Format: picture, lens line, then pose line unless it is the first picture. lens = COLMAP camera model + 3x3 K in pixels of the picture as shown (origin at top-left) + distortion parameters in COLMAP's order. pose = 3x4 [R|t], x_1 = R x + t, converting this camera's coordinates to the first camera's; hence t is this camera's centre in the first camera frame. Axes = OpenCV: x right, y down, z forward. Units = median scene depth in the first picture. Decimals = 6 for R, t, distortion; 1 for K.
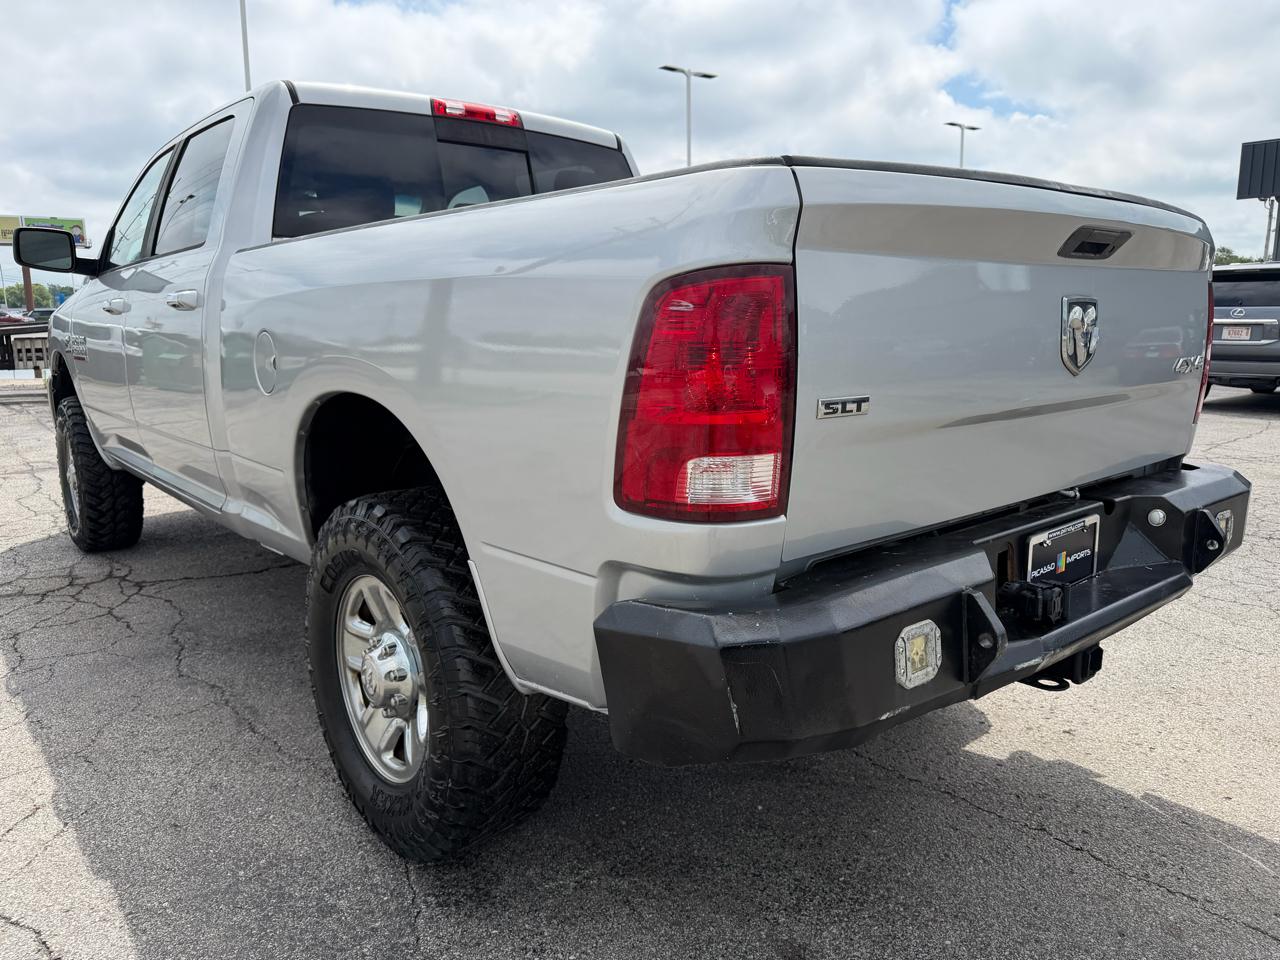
lens RADIAL K [[904.0, 0, 632.9], [0, 904.0, 505.6], [0, 0, 1]] dist [0.000190, -0.007151]
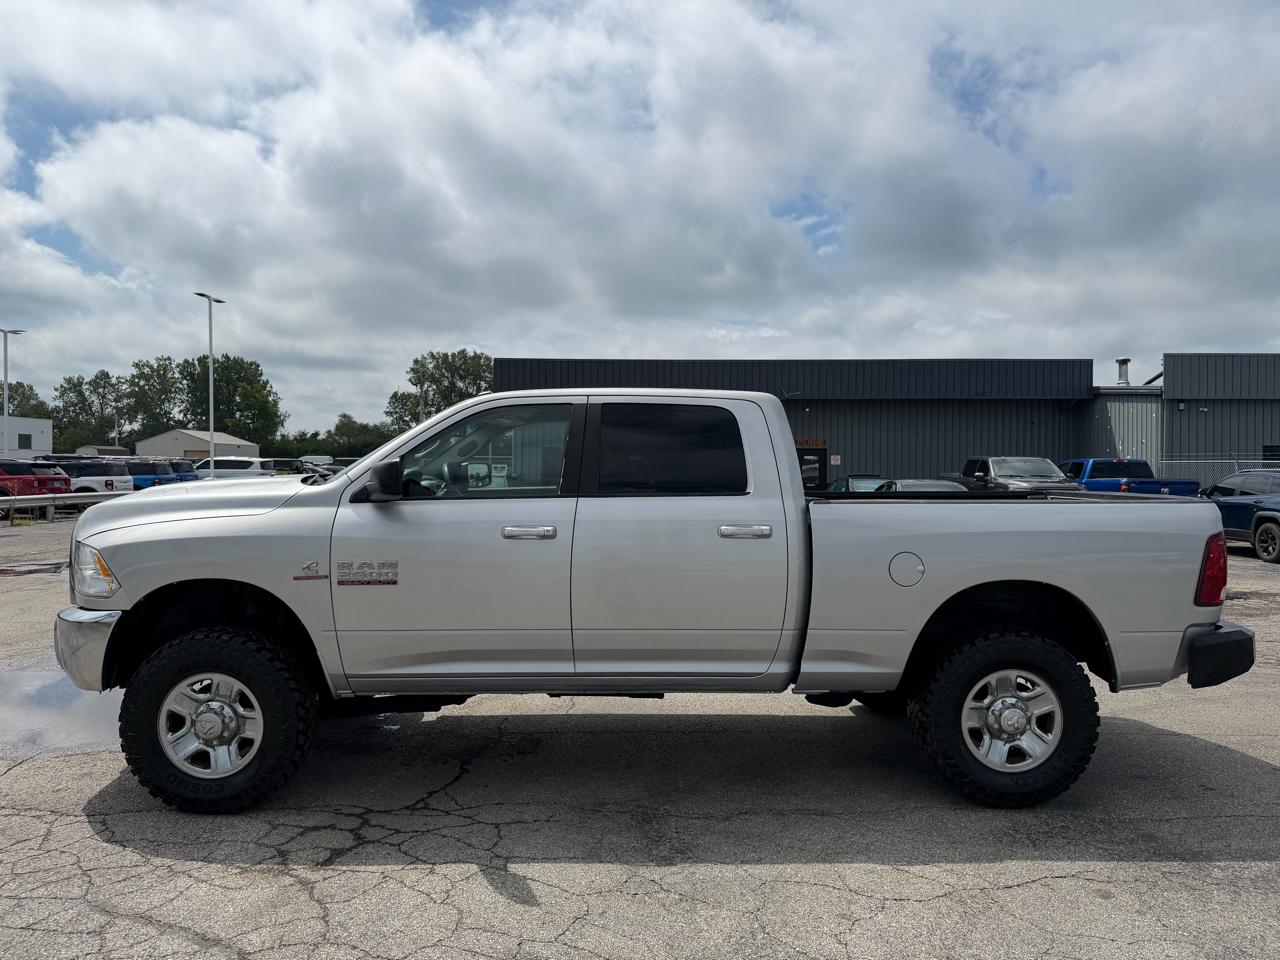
lens RADIAL K [[910.8, 0, 632.2], [0, 910.8, 486.8], [0, 0, 1]] dist [0.005798, -0.002166]
pose [[0.613112, -0.003041, 0.789990, -1.915398], [0.148726, 0.982556, -0.111645, -0.177083], [-0.775870, 0.185943, 0.602869, 0.256986]]
